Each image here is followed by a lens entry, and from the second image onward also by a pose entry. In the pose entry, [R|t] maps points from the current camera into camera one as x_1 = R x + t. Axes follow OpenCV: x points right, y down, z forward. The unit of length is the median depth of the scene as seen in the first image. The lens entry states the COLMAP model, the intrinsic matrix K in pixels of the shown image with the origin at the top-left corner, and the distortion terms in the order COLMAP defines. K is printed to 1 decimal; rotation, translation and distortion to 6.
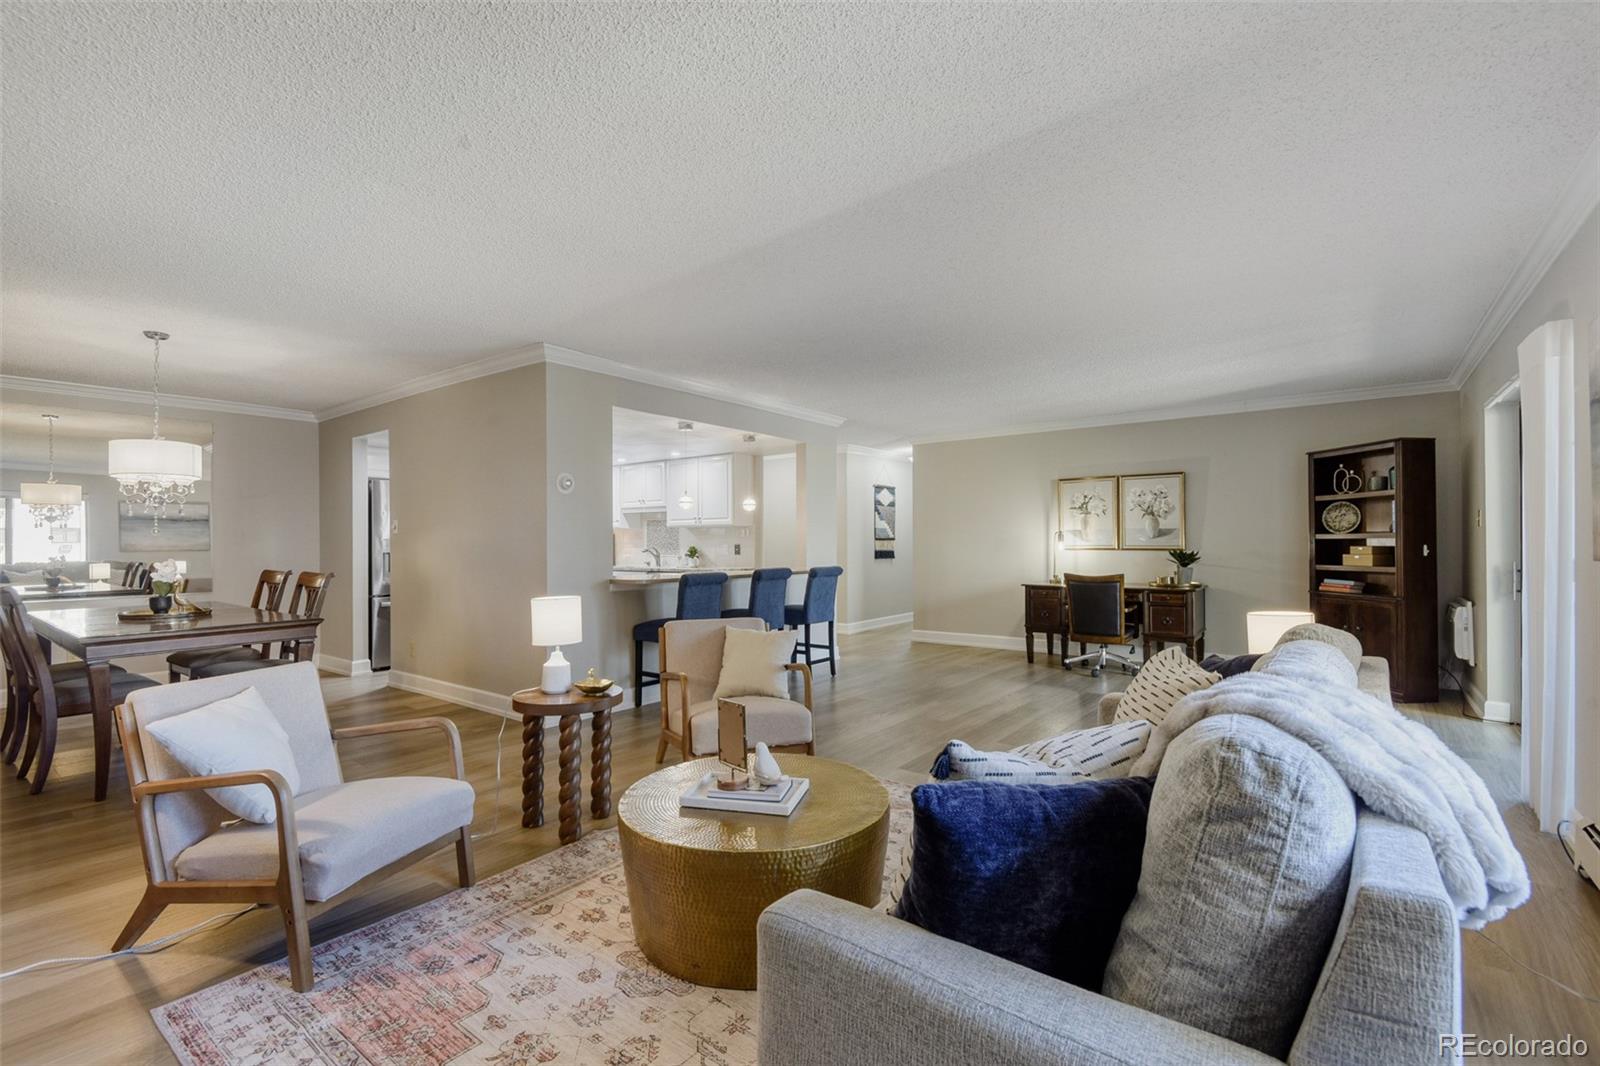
lens RADIAL K [[709.4, 0, 778.6], [0, 709.4, 526.0], [0, 0, 1]] dist [-0.011189, -0.000402]
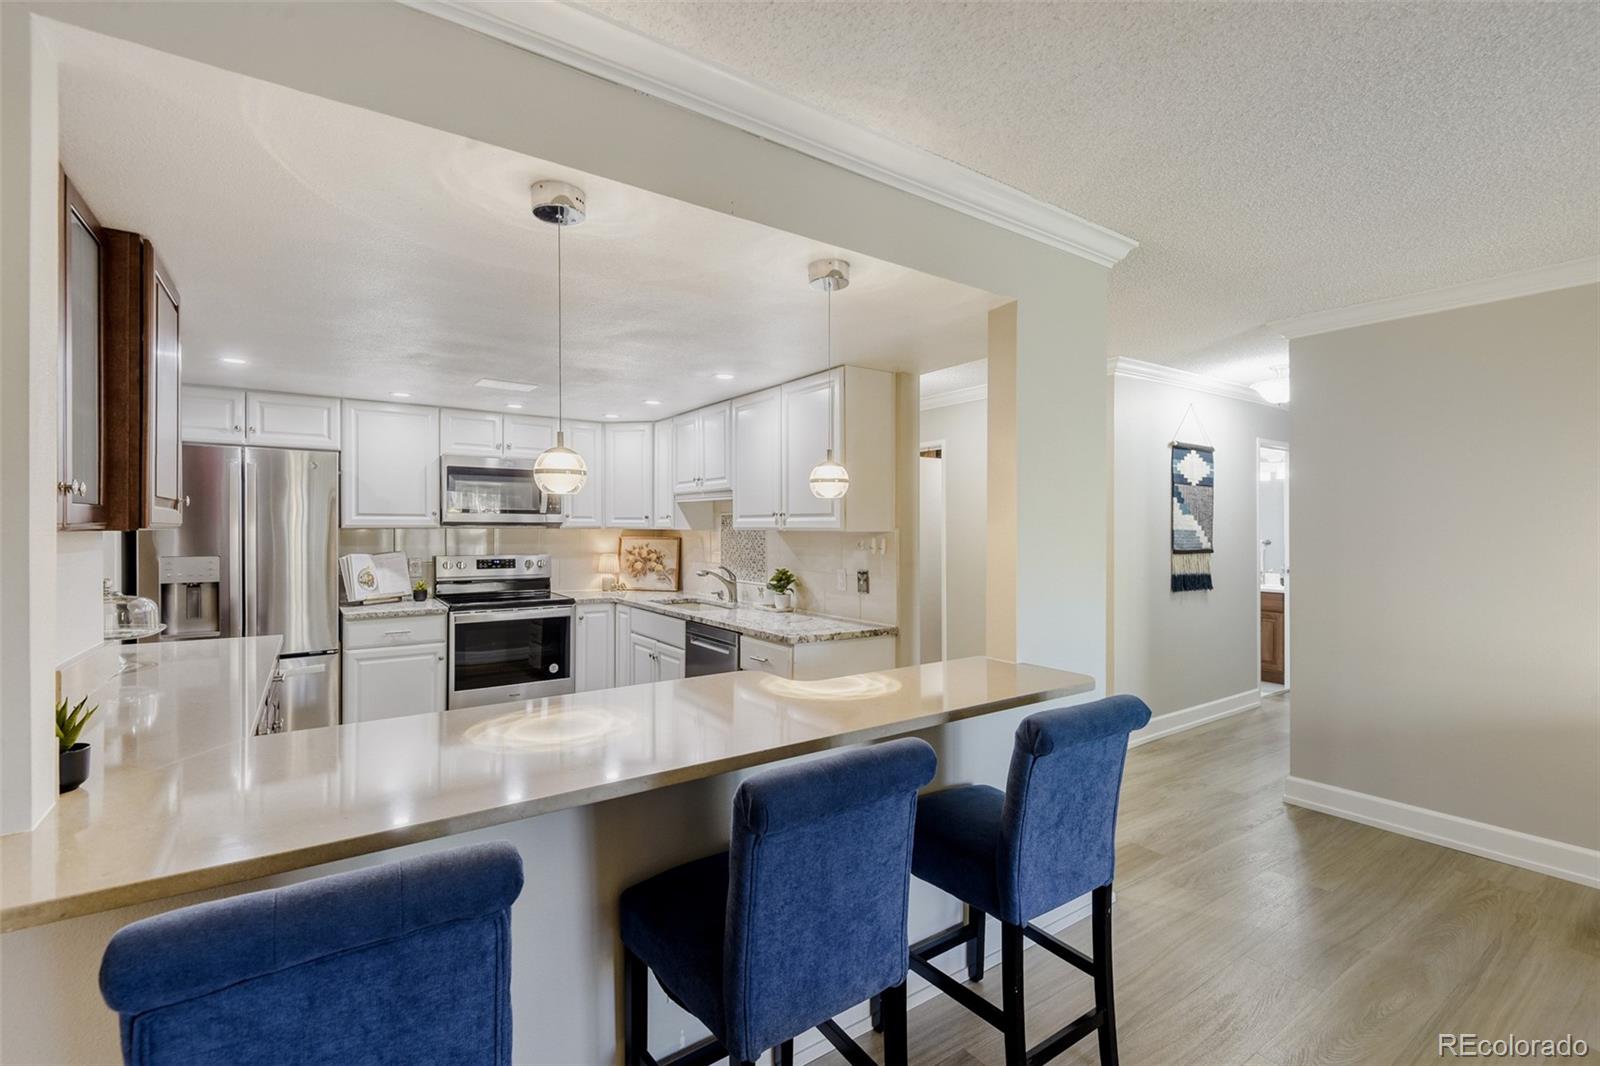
lens RADIAL K [[694.2, 0, 800.0], [0, 694.2, 533.0], [0, 0, 1]] dist [0.055703, -0.040376]
pose [[0.960332, 0.009129, -0.278709, 0.033337], [-0.000089, 0.999474, 0.032431, -0.016008], [0.278858, -0.031120, 0.959828, 0.666679]]
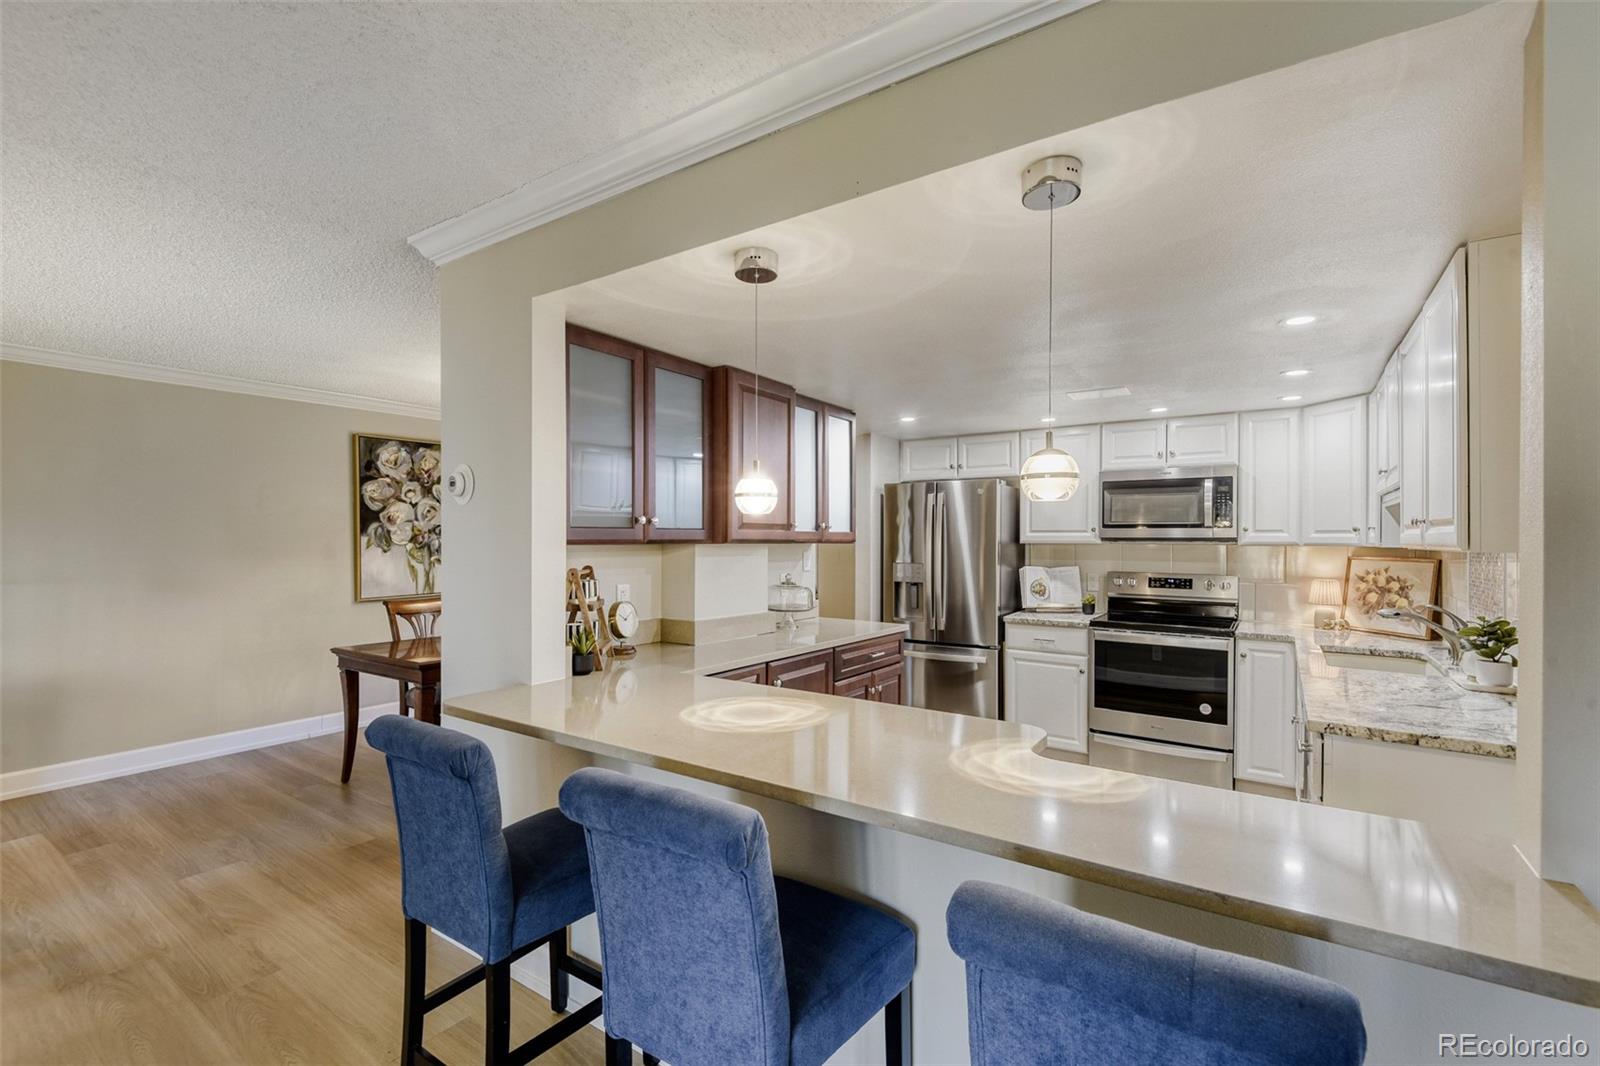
lens RADIAL K [[709.4, 0, 812.0], [0, 709.4, 538.1], [0, 0, 1]] dist [0.021857, -0.018313]
pose [[0.094096, 0.002044, -0.995561, 0.174137], [0.018210, 0.999827, 0.003774, -0.011911], [0.995397, -0.018484, 0.094042, 0.875180]]
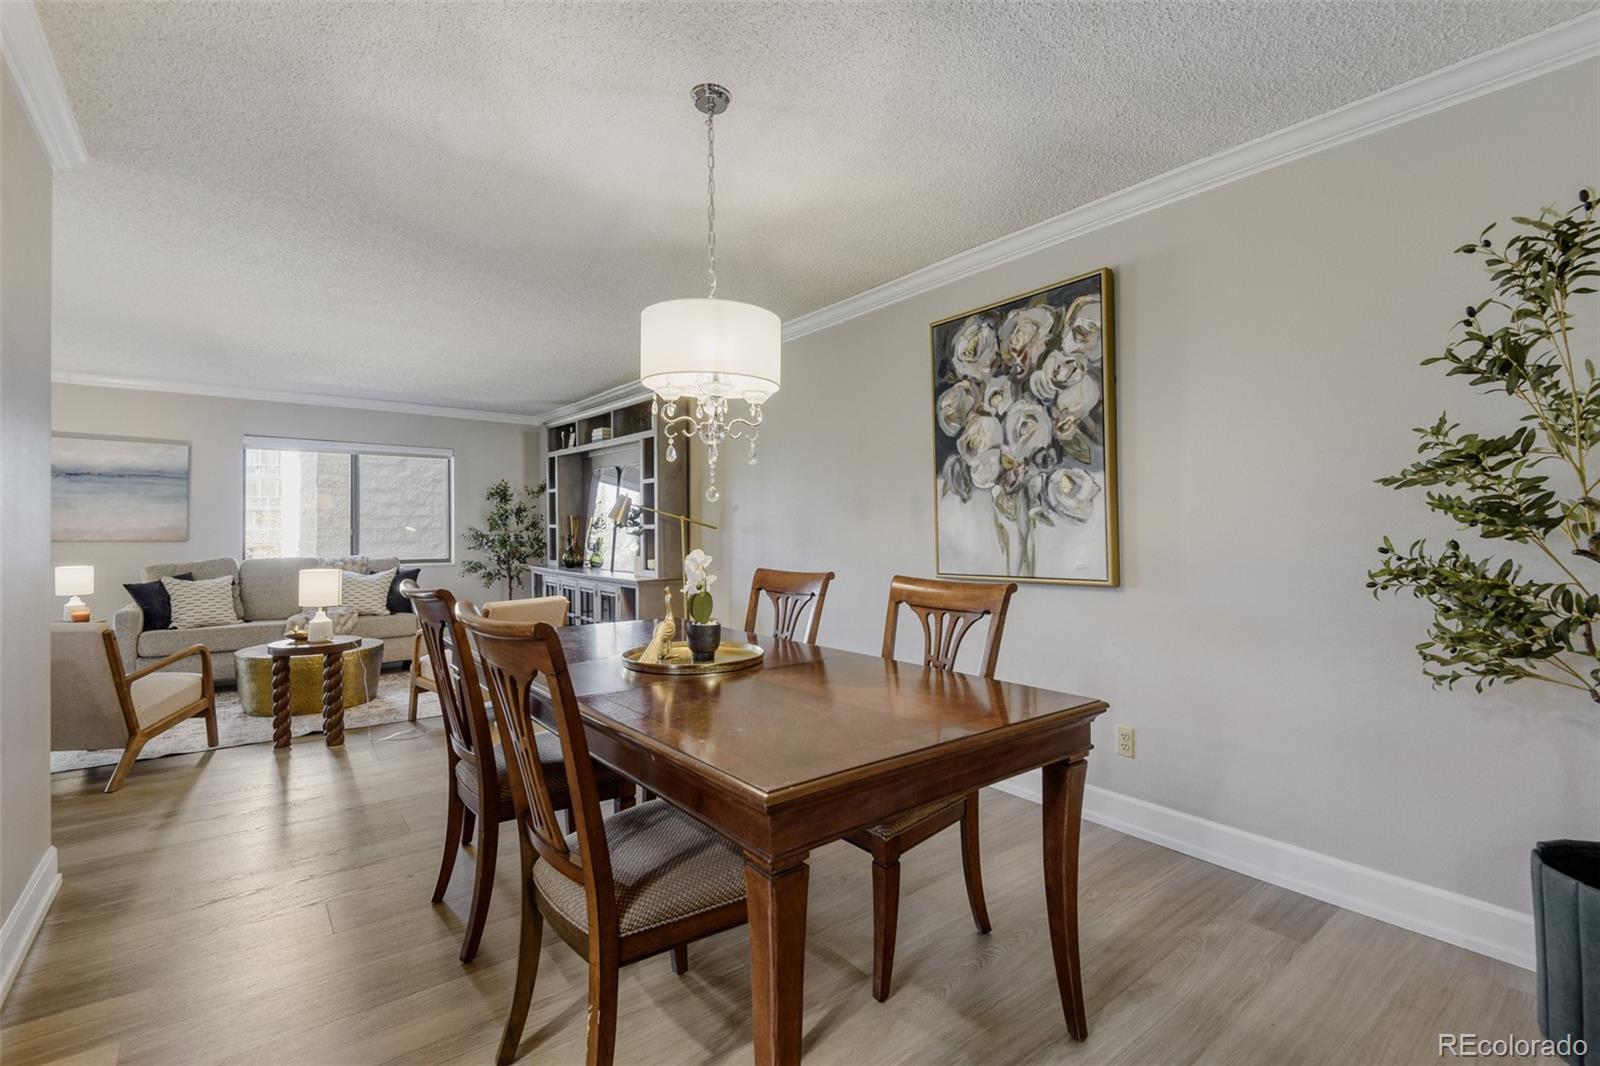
lens RADIAL K [[725.0, 0, 793.7], [0, 725.0, 527.8], [0, 0, 1]] dist [0.001437, -0.009309]
pose [[-0.977355, 0.008540, 0.211434, -0.669522], [0.002667, 0.999603, -0.028046, 0.030131], [-0.211590, -0.026847, -0.976990, 0.985682]]
